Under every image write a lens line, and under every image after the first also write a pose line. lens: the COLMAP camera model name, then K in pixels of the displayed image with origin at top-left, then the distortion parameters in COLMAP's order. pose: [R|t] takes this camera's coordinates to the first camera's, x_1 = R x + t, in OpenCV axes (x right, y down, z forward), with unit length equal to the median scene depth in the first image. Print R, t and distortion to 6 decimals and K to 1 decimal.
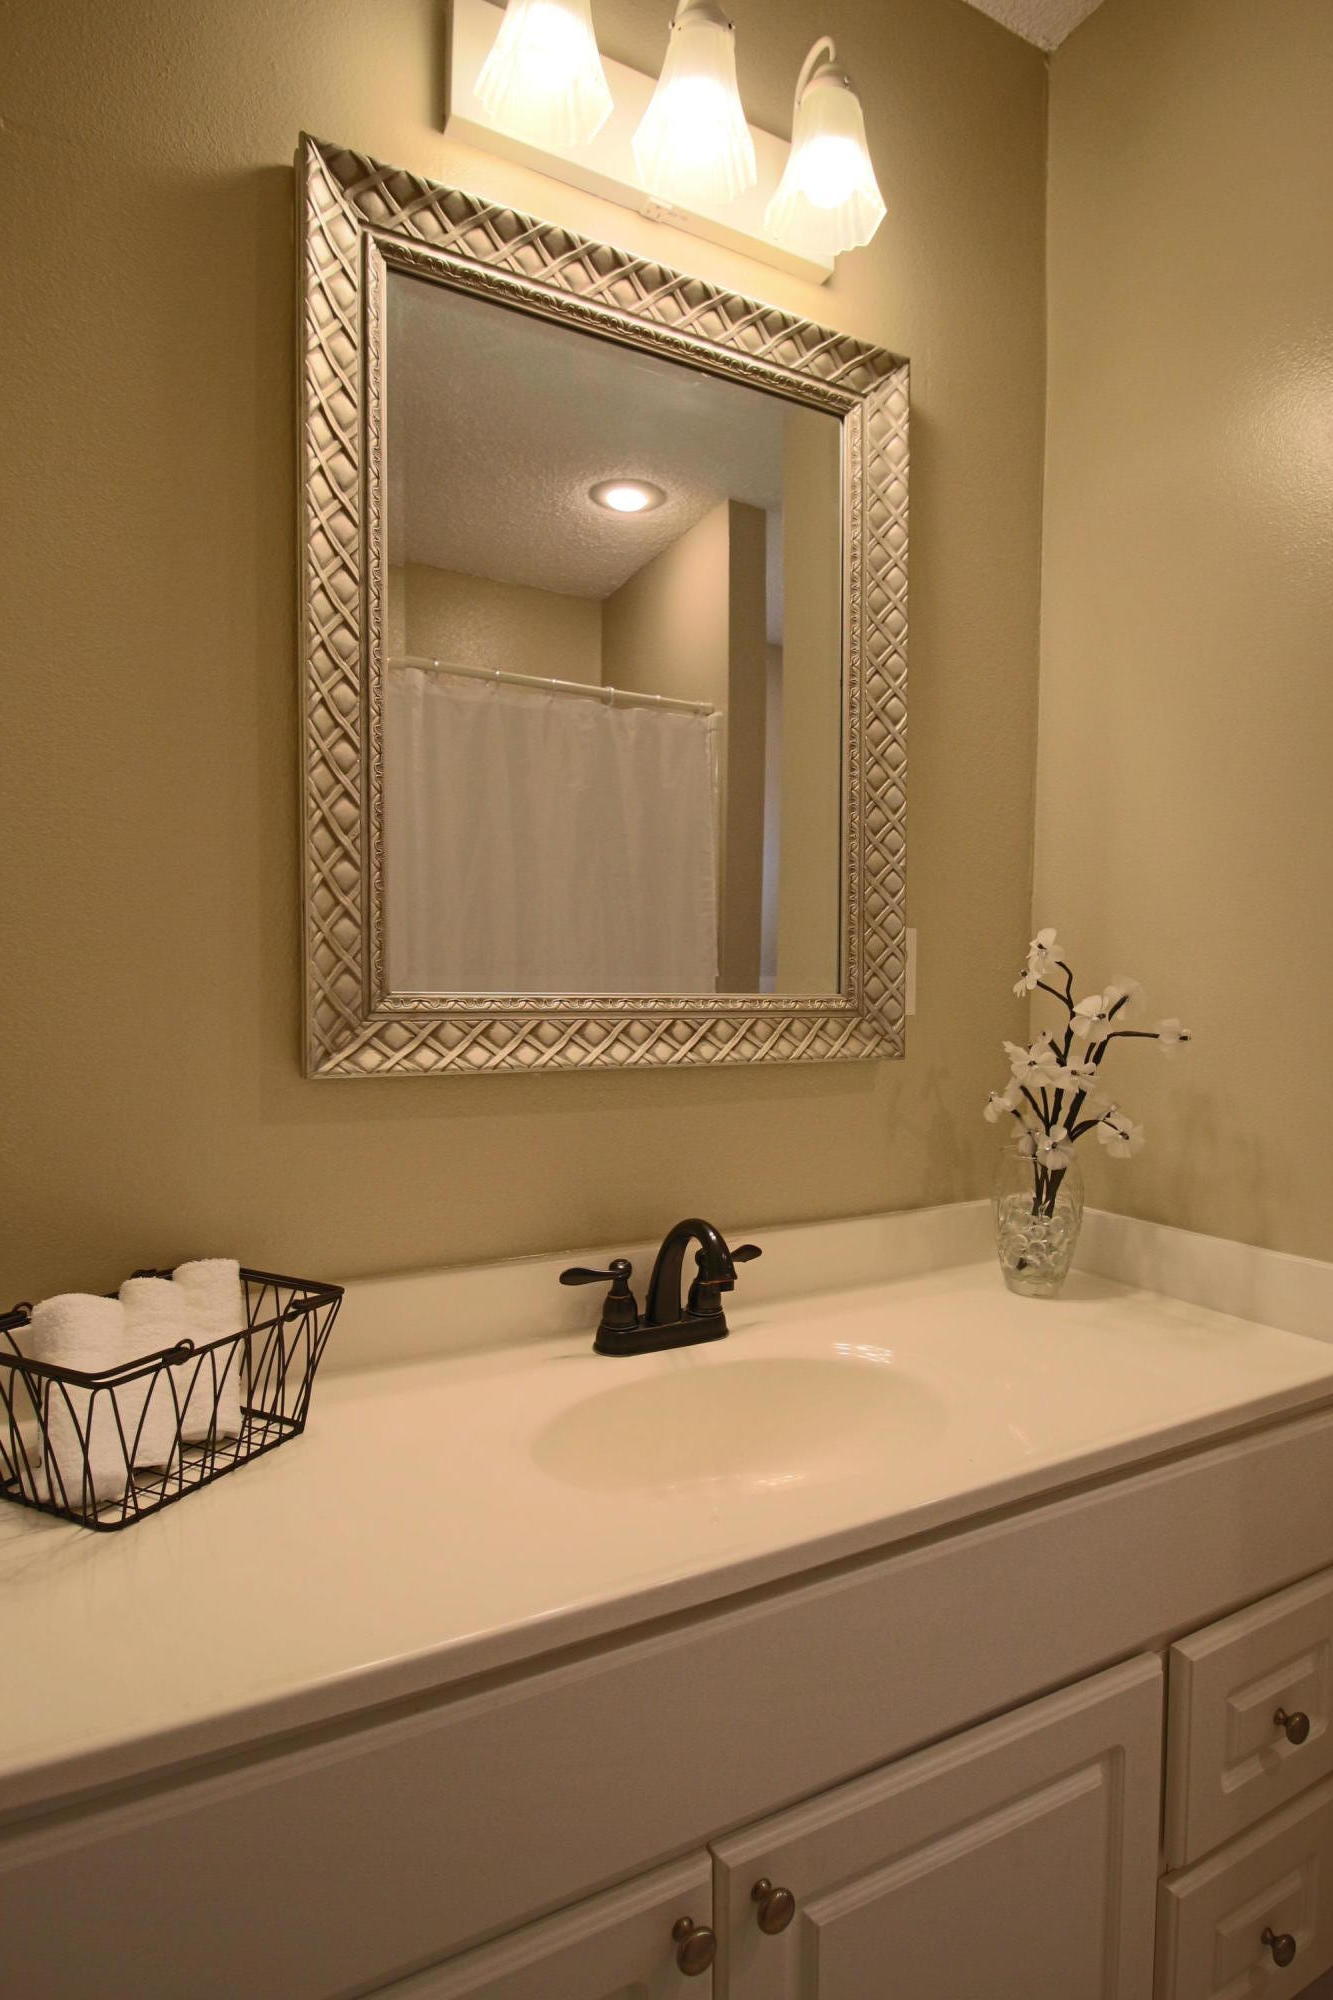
lens RADIAL K [[1052.9, 0, 675.2], [0, 1052.9, 1051.4], [0, 0, 1]] dist [0.010215, -0.021277]
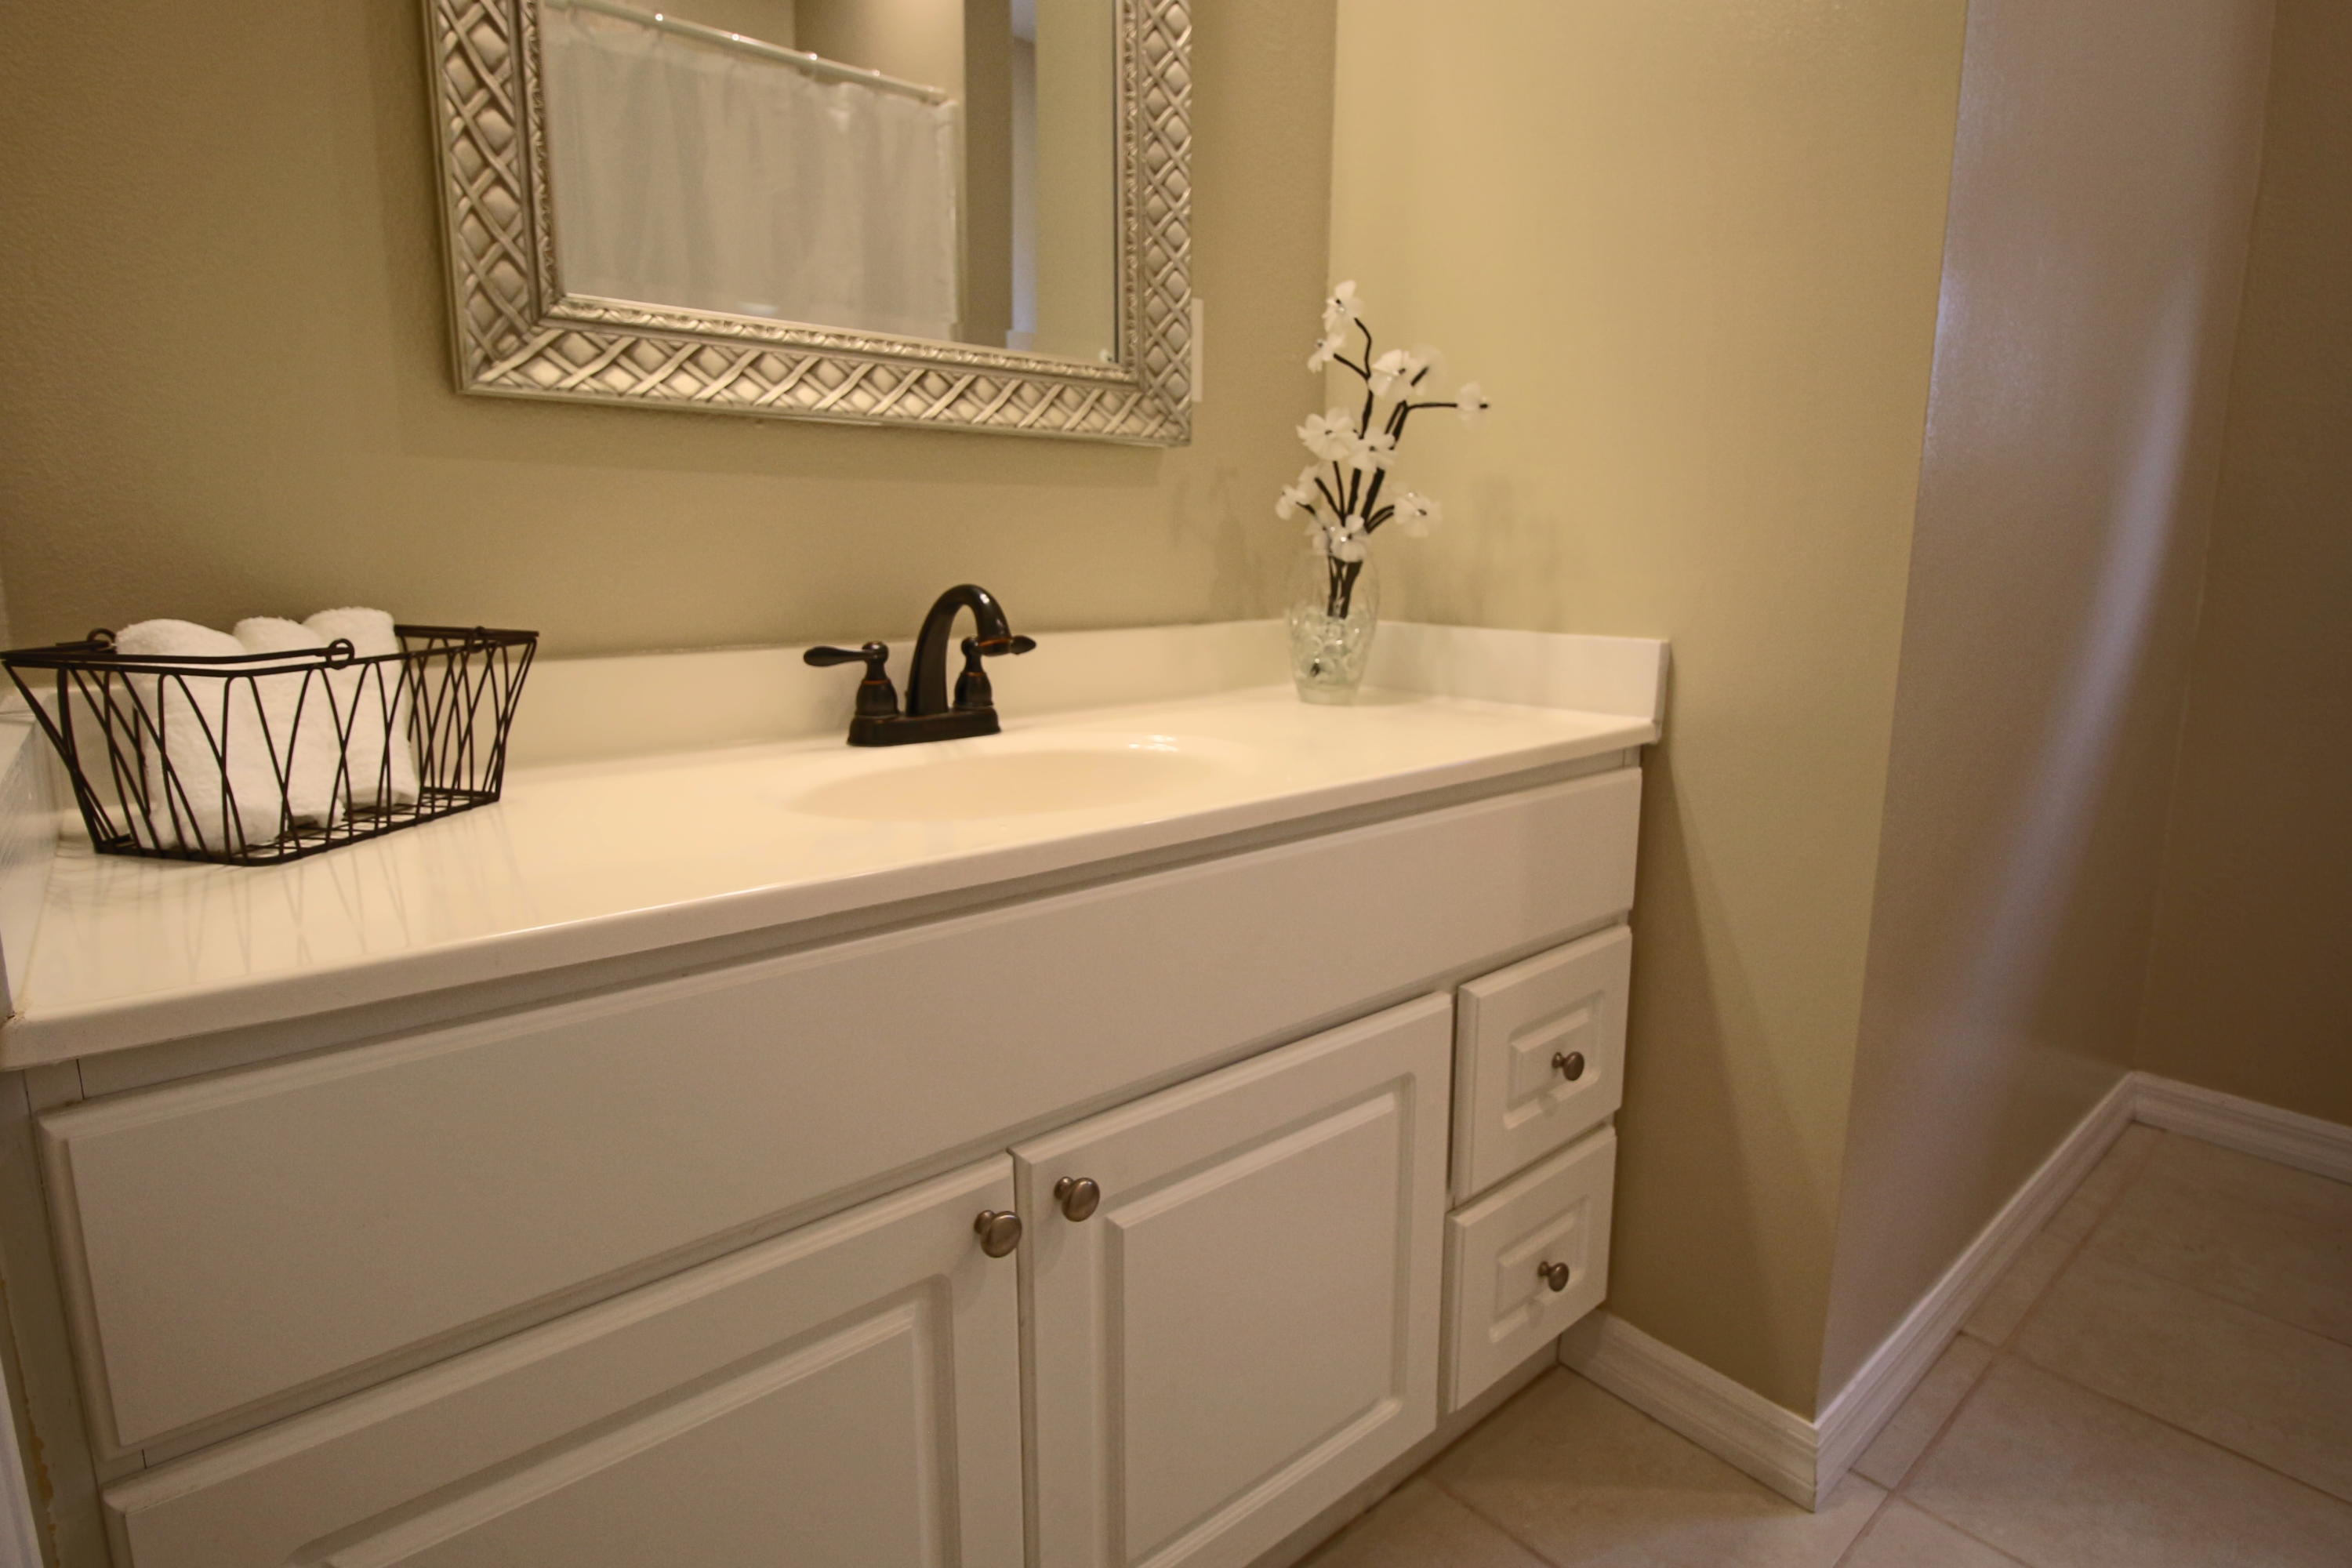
lens RADIAL K [[1238.2, 0, 1175.7], [0, 1238.2, 767.5], [0, 0, 1]] dist [0.010215, -0.021277]
pose [[0.977268, -0.037011, 0.208752, -0.025448], [0.008655, 0.990788, 0.135147, 0.158319], [-0.211831, -0.130269, 0.968585, -0.047328]]
